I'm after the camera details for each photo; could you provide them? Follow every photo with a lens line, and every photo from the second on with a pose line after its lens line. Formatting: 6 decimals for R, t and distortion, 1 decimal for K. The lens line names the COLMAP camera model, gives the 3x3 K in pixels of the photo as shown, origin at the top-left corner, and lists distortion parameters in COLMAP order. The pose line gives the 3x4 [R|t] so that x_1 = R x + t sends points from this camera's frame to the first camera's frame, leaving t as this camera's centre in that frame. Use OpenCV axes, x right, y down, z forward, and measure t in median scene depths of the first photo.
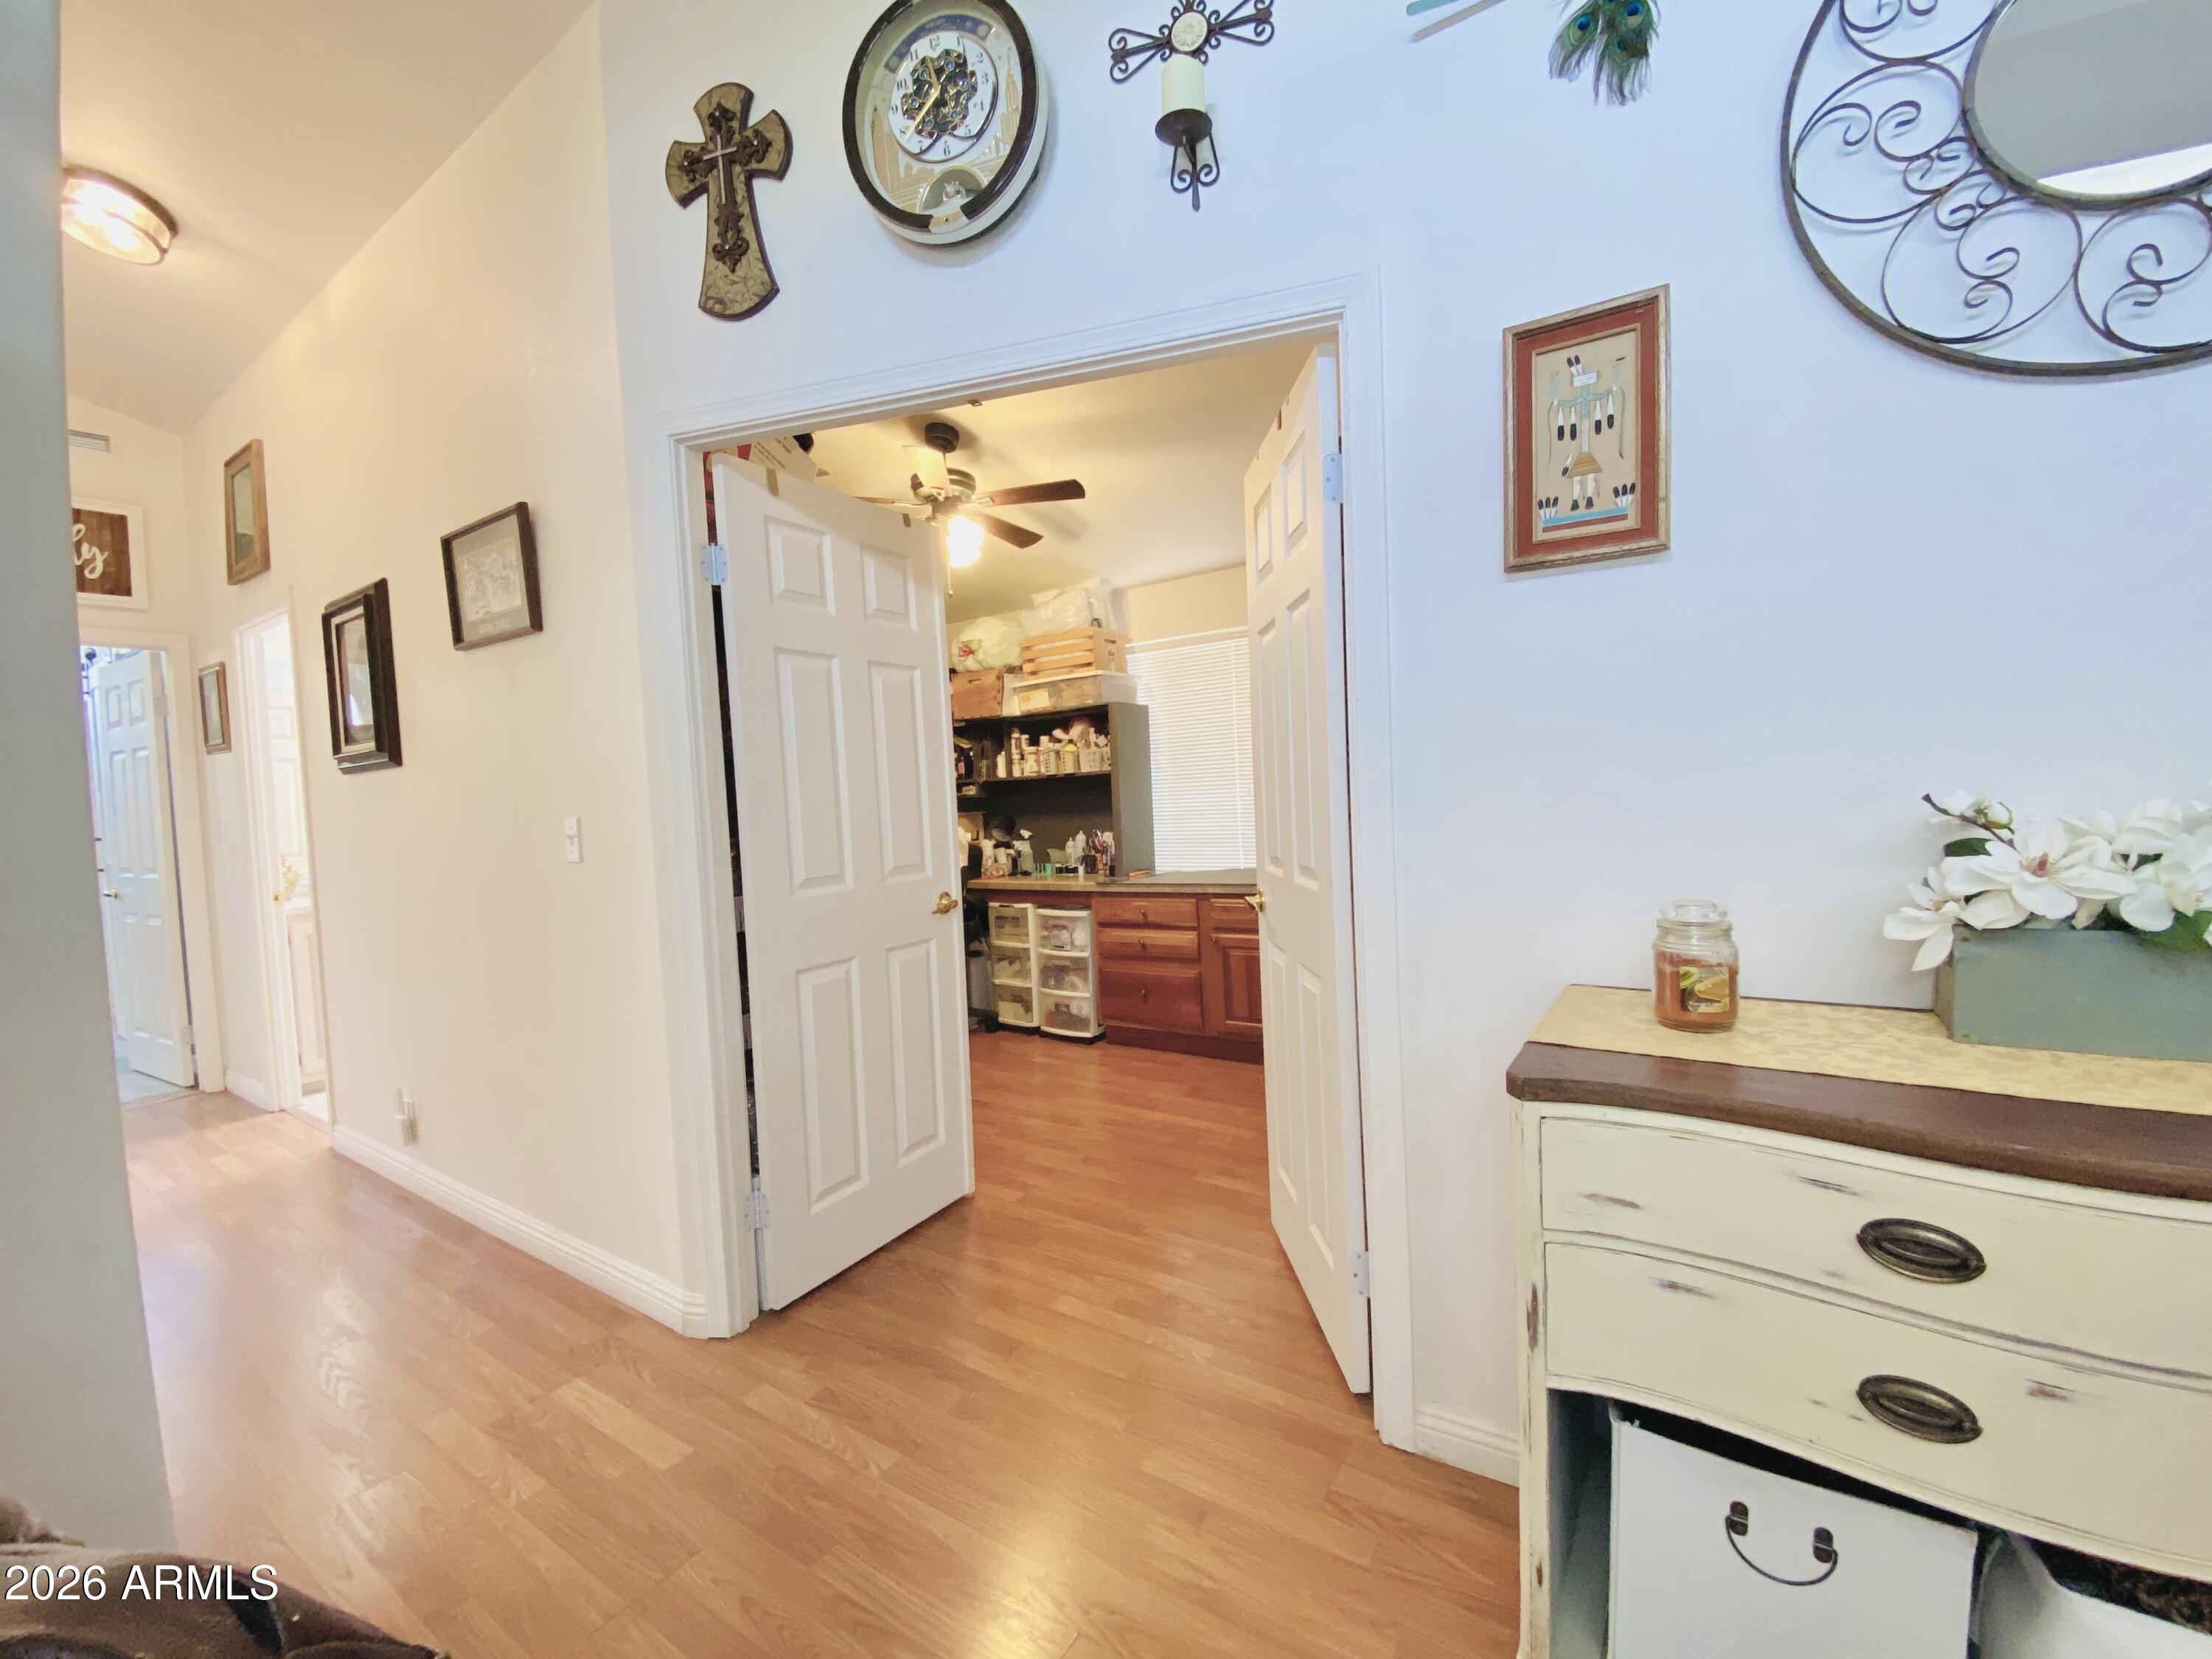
lens RADIAL K [[900.1, 0, 1114.7], [0, 900.1, 845.1], [0, 0, 1]] dist [0.018436, -0.019293]
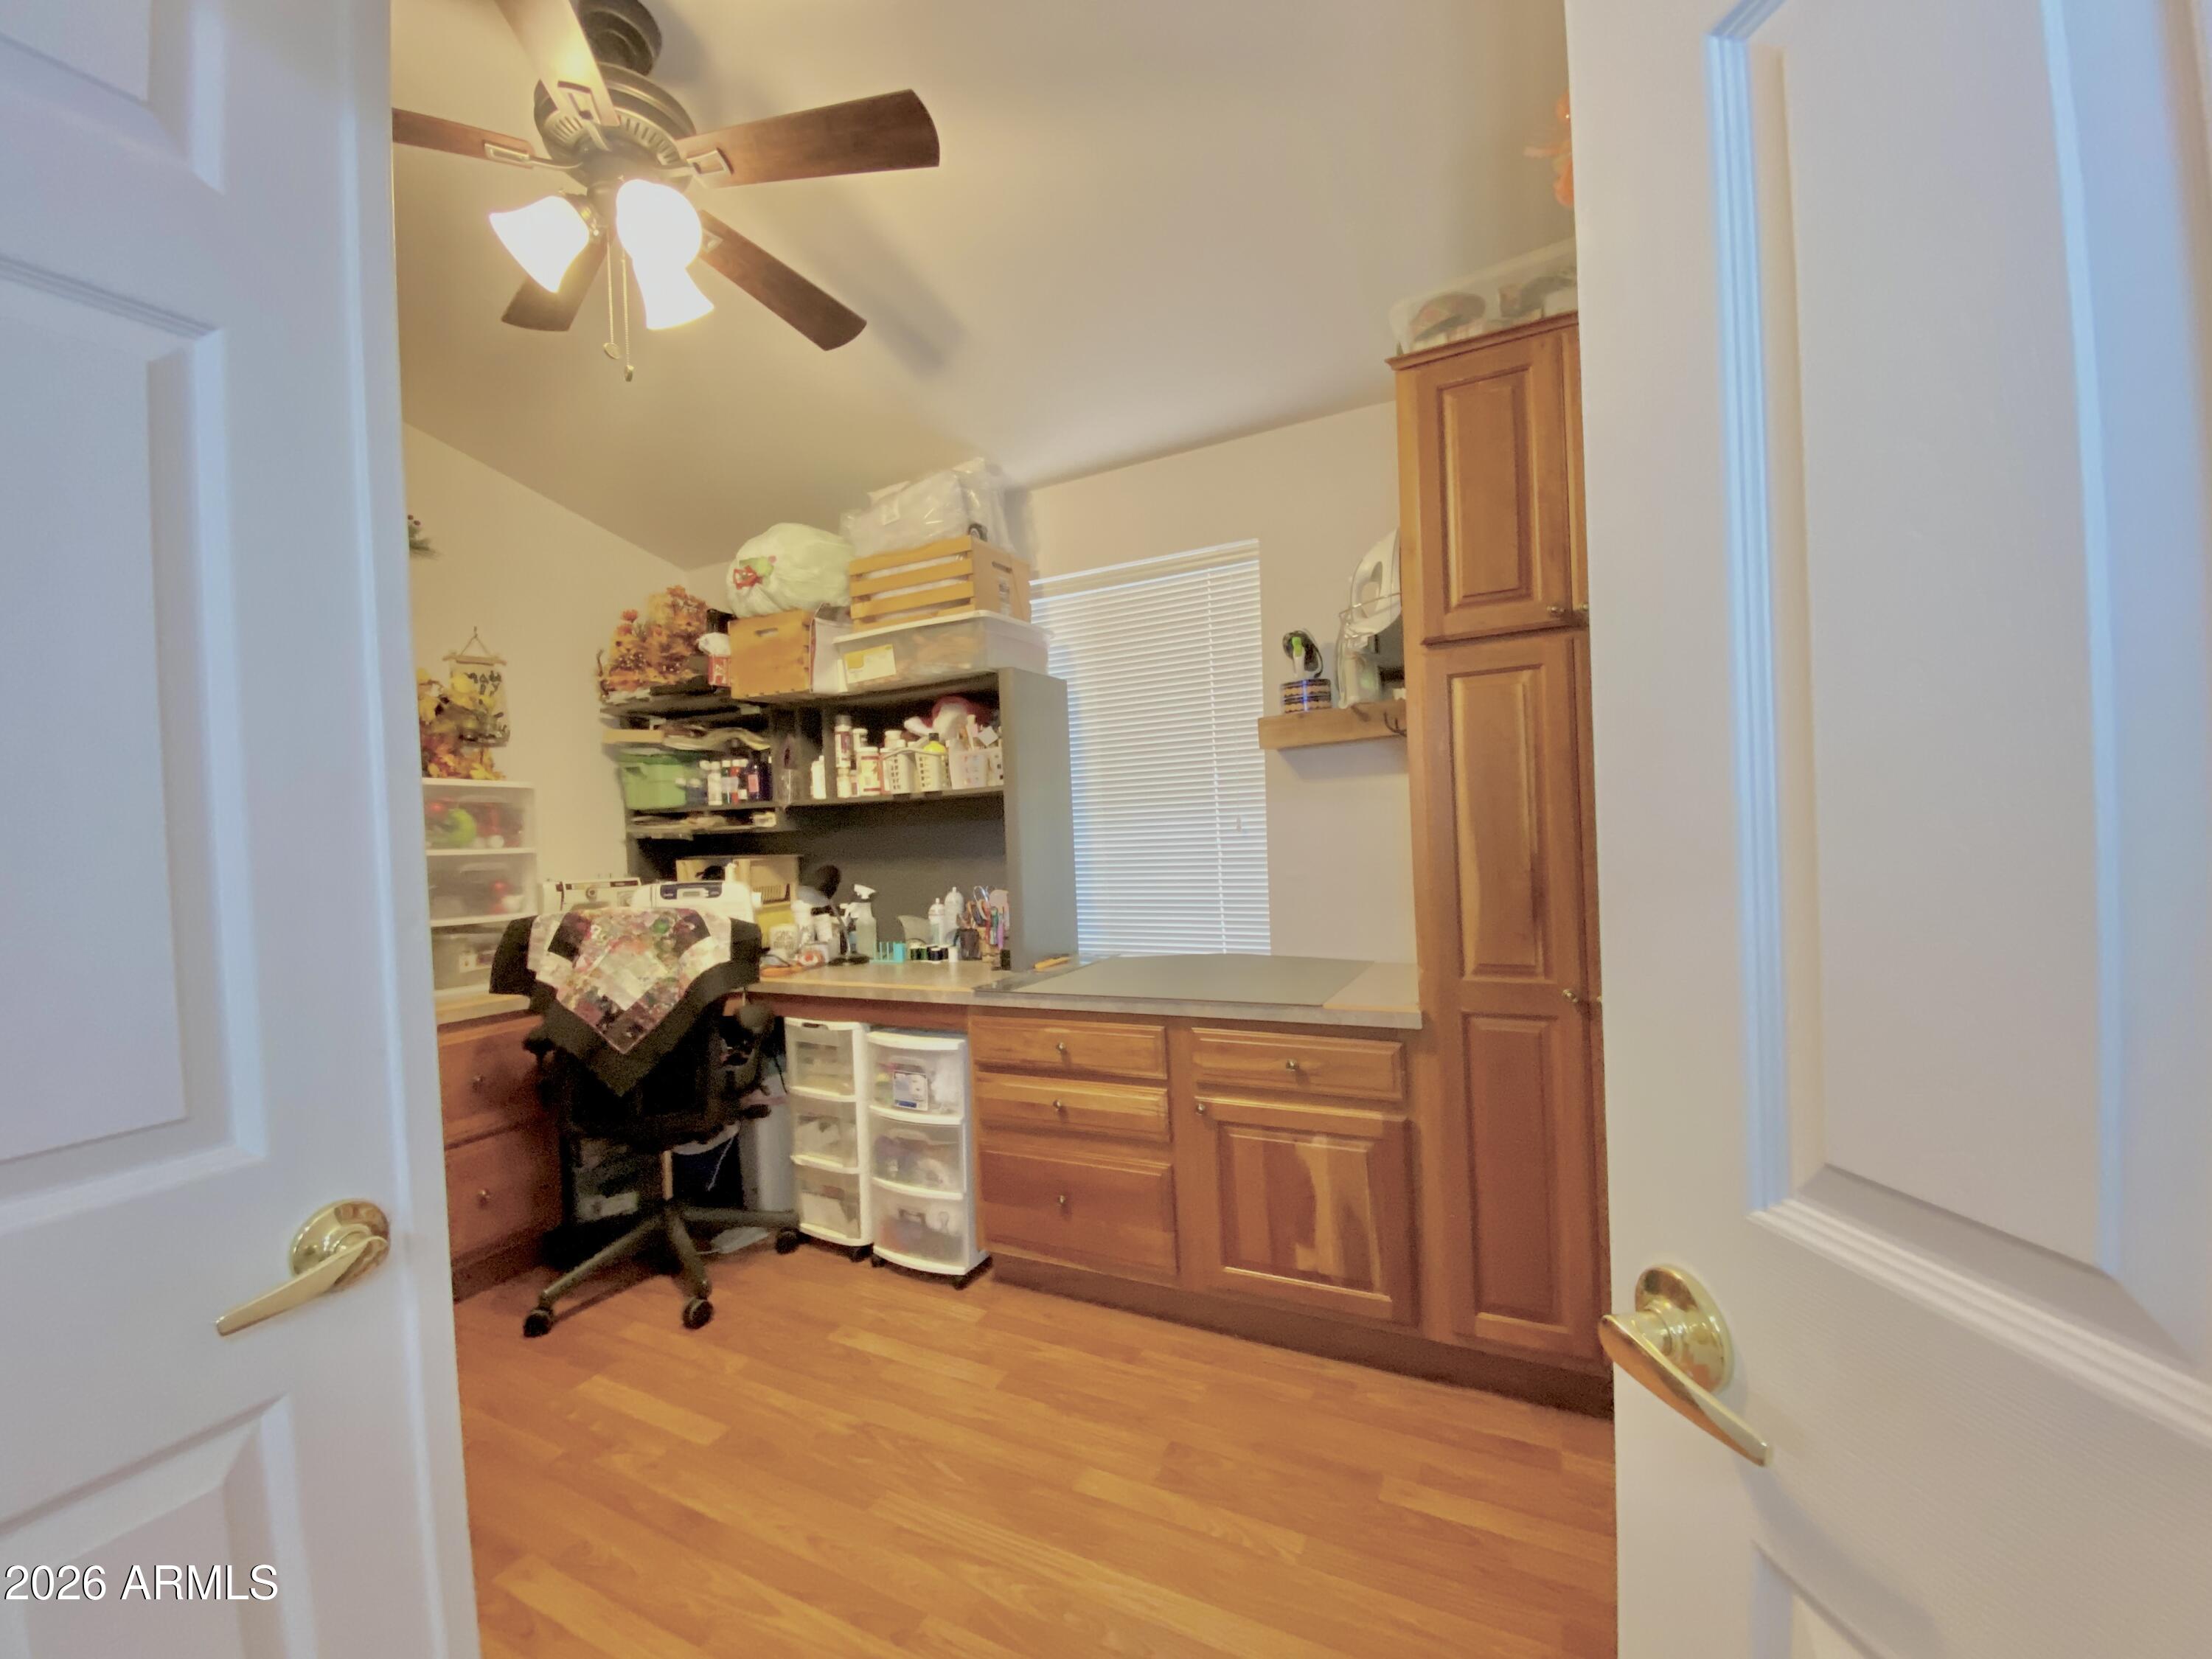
lens RADIAL K [[900.1, 0, 1124.0], [0, 900.1, 835.3], [0, 0, 1]] dist [0.018436, -0.019293]
pose [[0.992827, 0.000478, 0.119558, 0.003756], [0.005117, 0.998906, -0.046485, -0.024032], [-0.119450, 0.046763, 0.991738, 0.415427]]
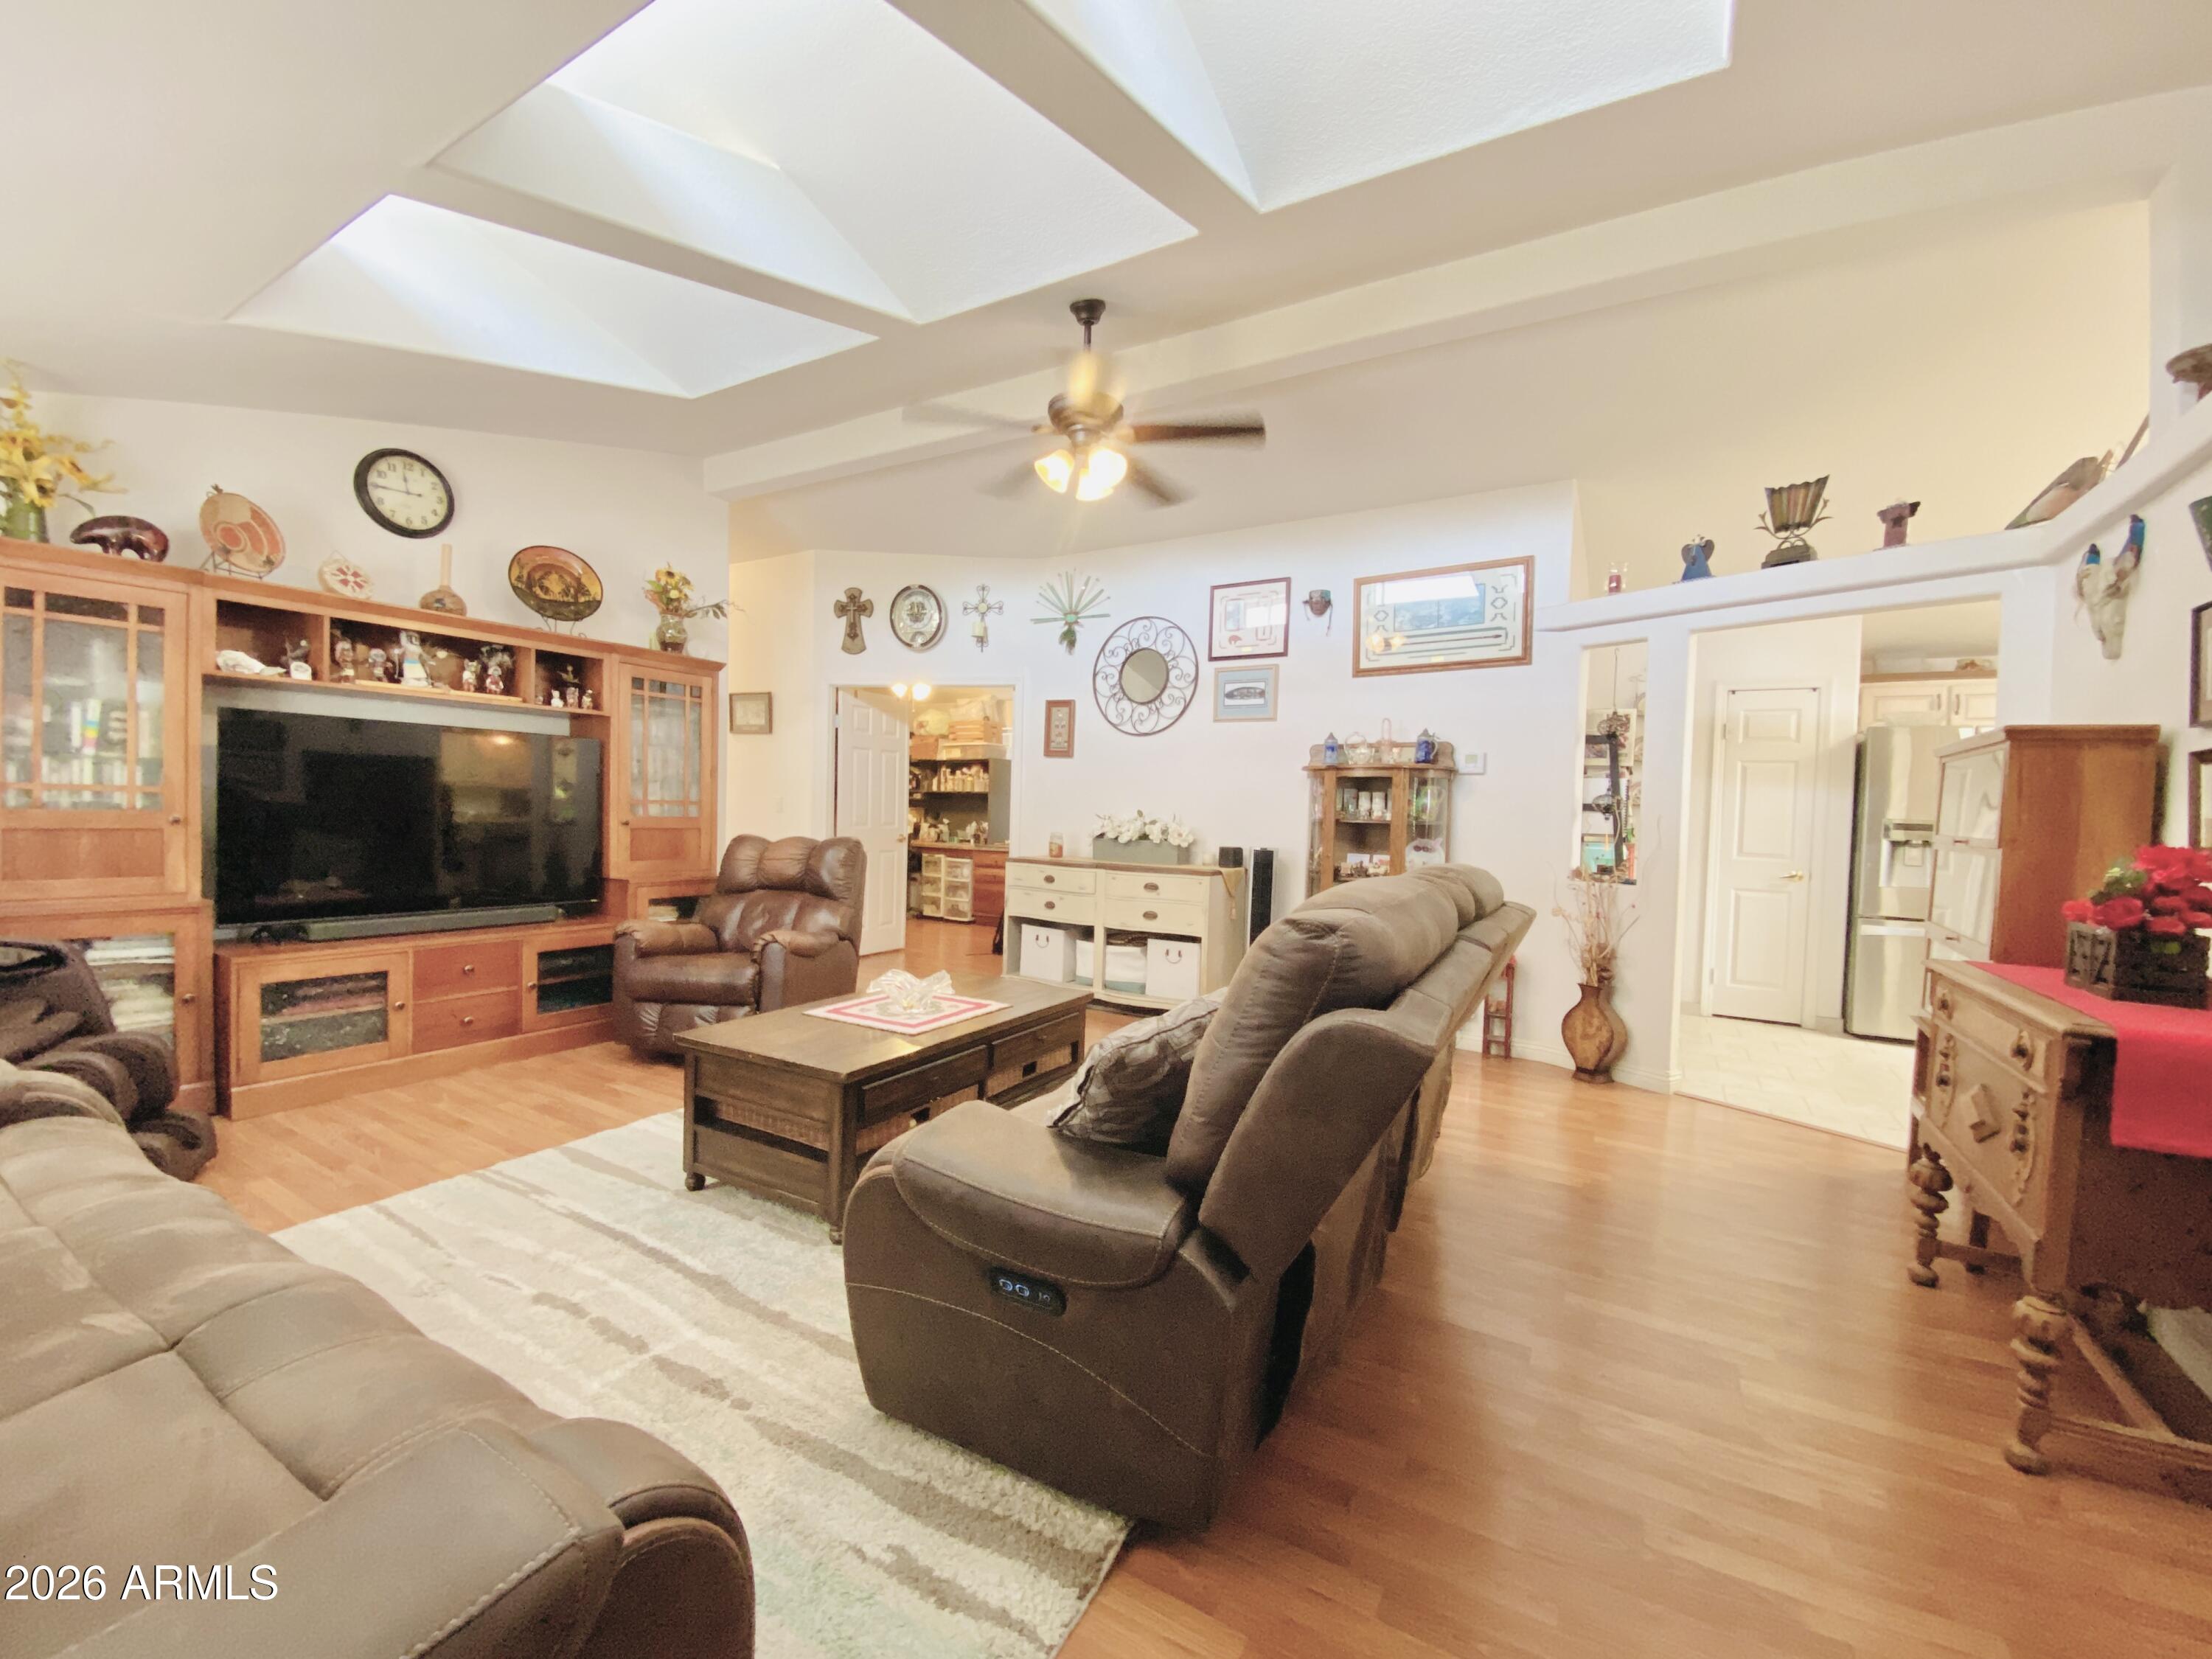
lens RADIAL K [[900.1, 0, 1149.2], [0, 900.1, 846.7], [0, 0, 1]] dist [0.018436, -0.019293]
pose [[0.993843, 0.072498, 0.083787, 0.189543], [-0.071166, 0.997288, -0.018777, 0.051458], [-0.084921, 0.012698, 0.996307, -1.016608]]
